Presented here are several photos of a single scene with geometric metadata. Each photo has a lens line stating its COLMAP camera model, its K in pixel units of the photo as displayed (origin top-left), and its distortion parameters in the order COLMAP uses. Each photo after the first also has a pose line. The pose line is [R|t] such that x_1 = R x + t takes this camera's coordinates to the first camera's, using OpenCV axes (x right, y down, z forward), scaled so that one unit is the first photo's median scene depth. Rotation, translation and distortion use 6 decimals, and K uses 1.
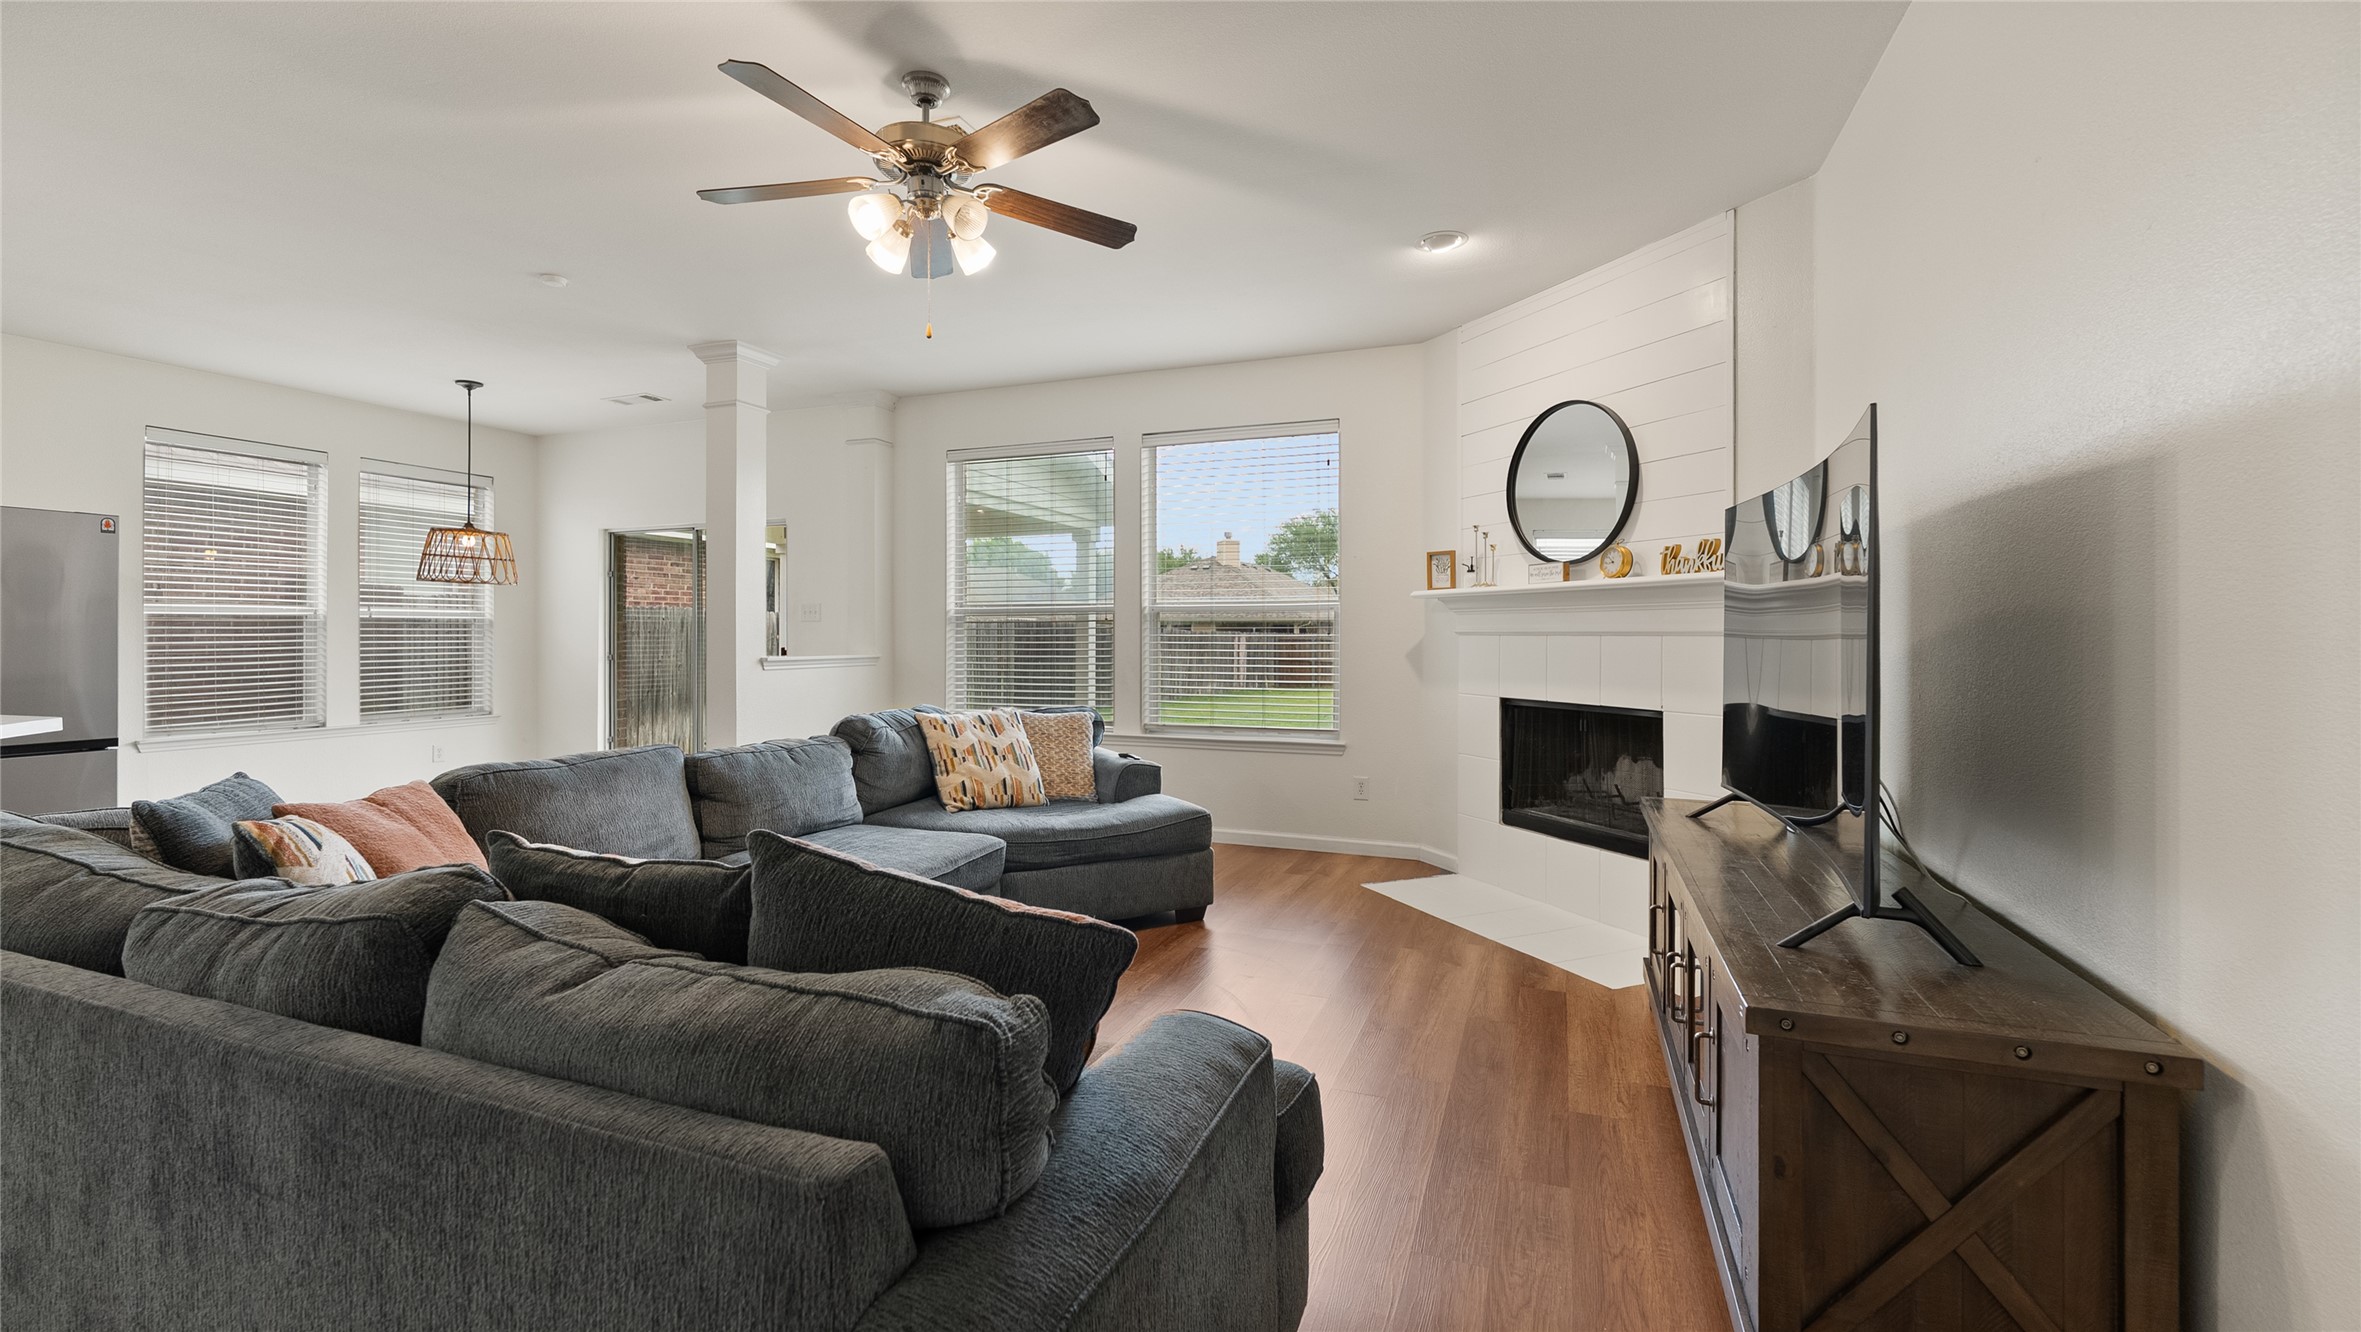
lens RADIAL K [[981.4, 0, 1176.7], [0, 981.4, 644.1], [0, 0, 1]] dist [-0.000804, -0.000070]
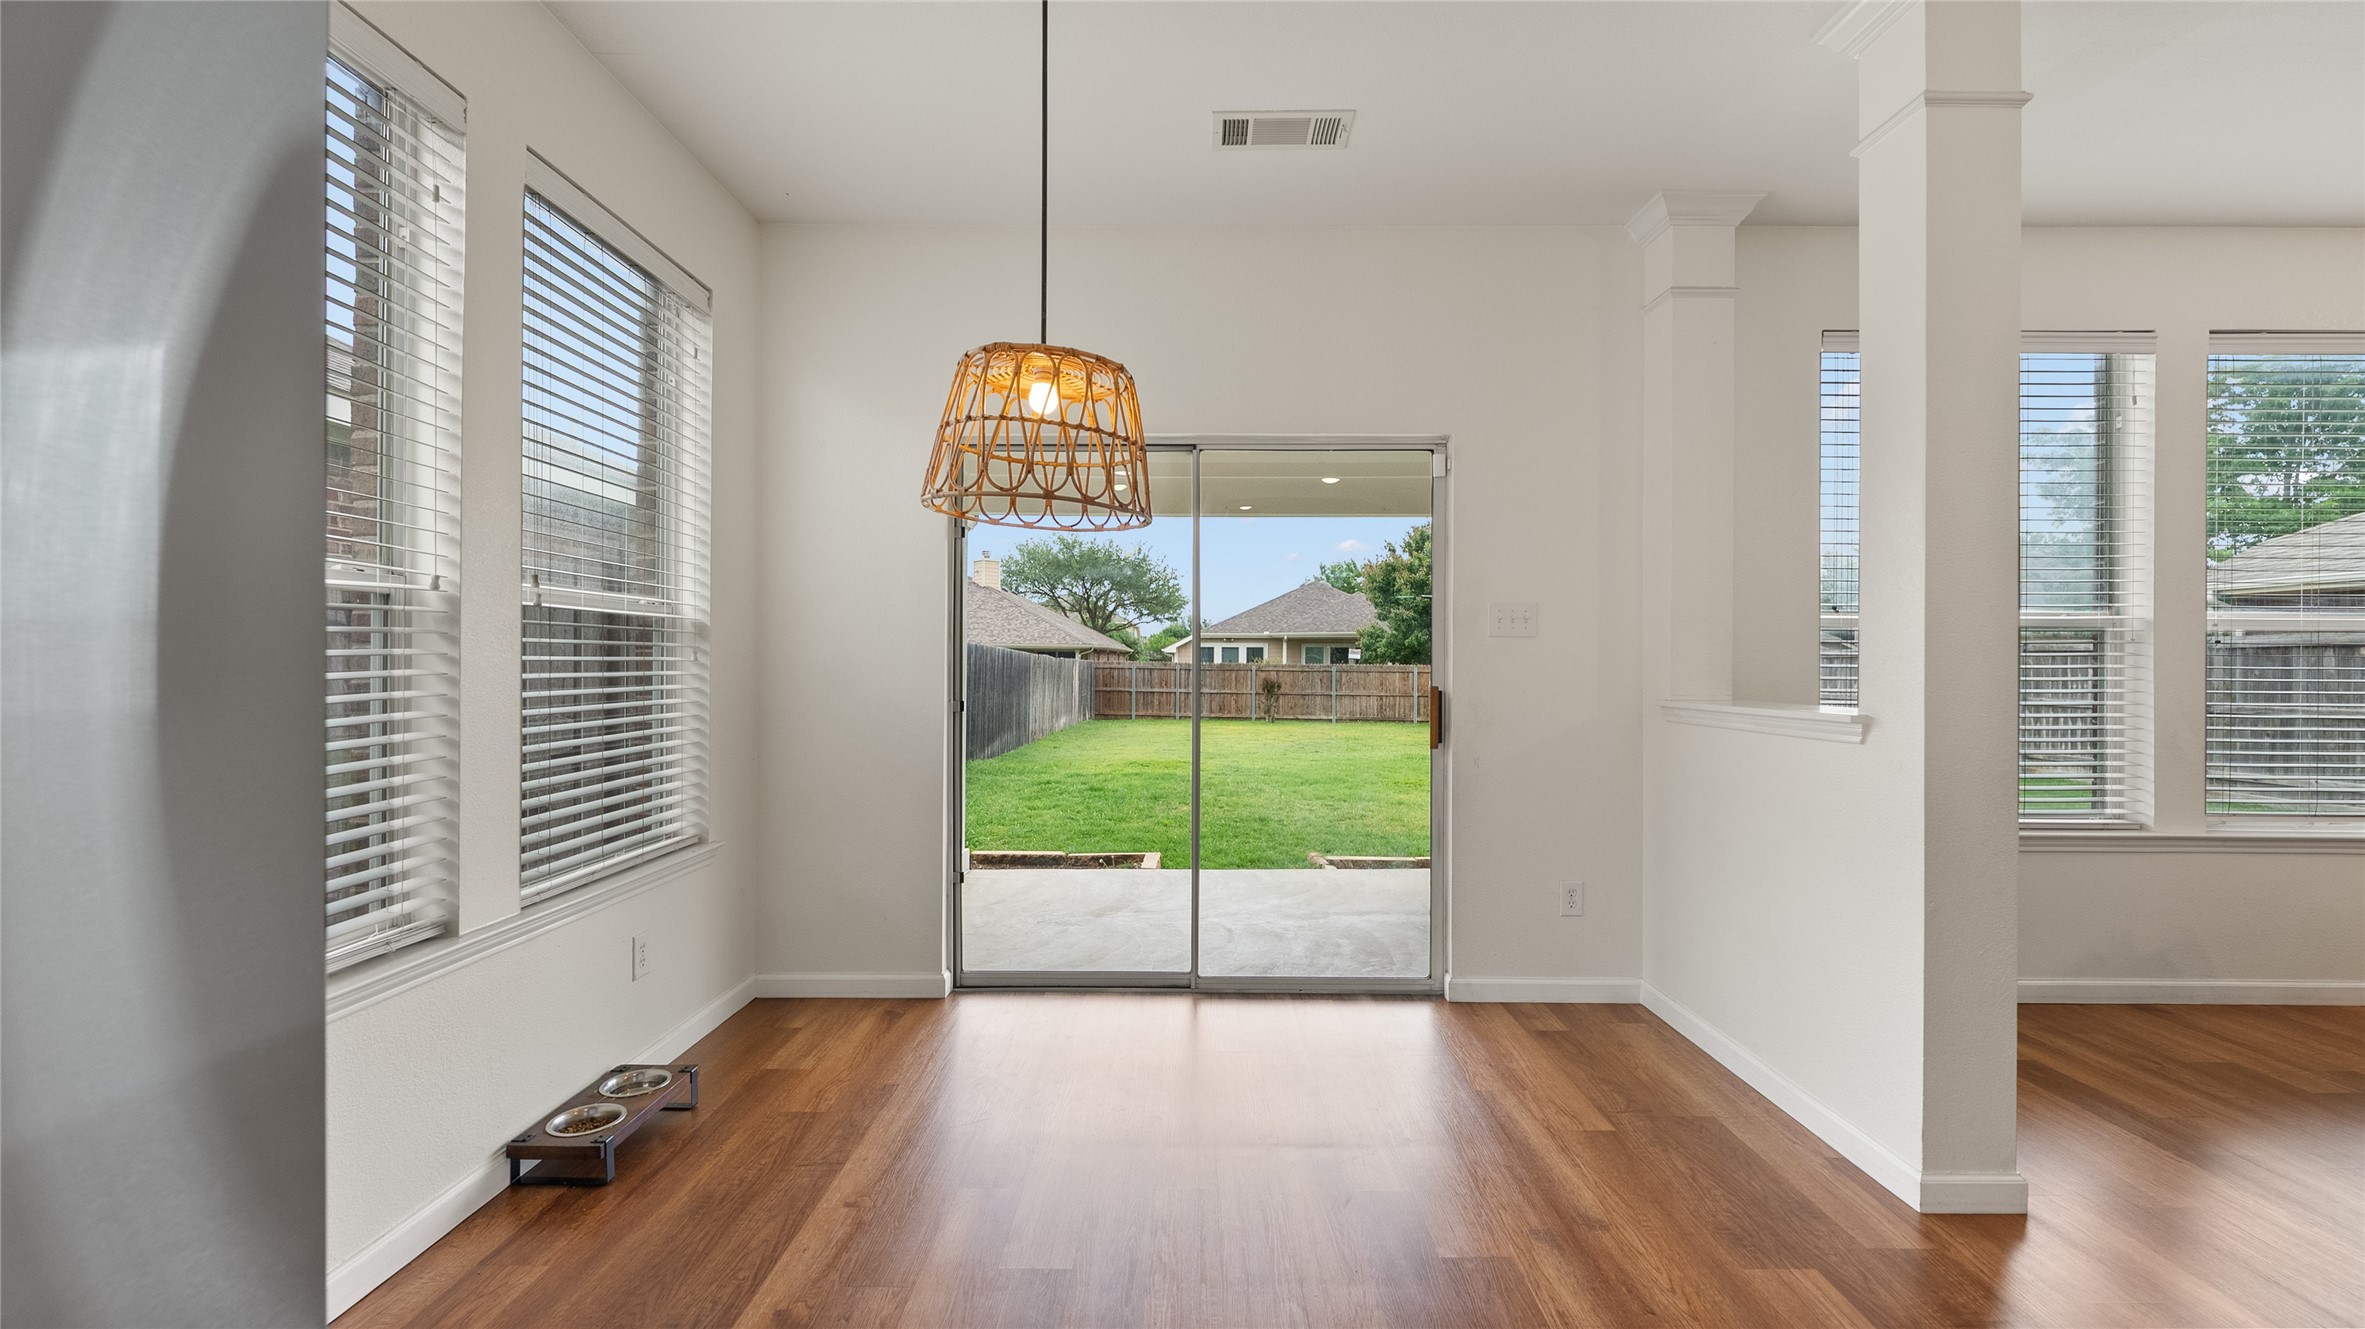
lens RADIAL K [[979.7, 0, 1171.0], [0, 979.7, 667.3], [0, 0, 1]] dist [-0.002350, -0.000434]
pose [[0.937842, 0.012733, 0.346830, -0.371296], [-0.011463, 0.999918, -0.005715, -0.002687], [-0.346874, 0.001384, 0.937911, 0.303544]]
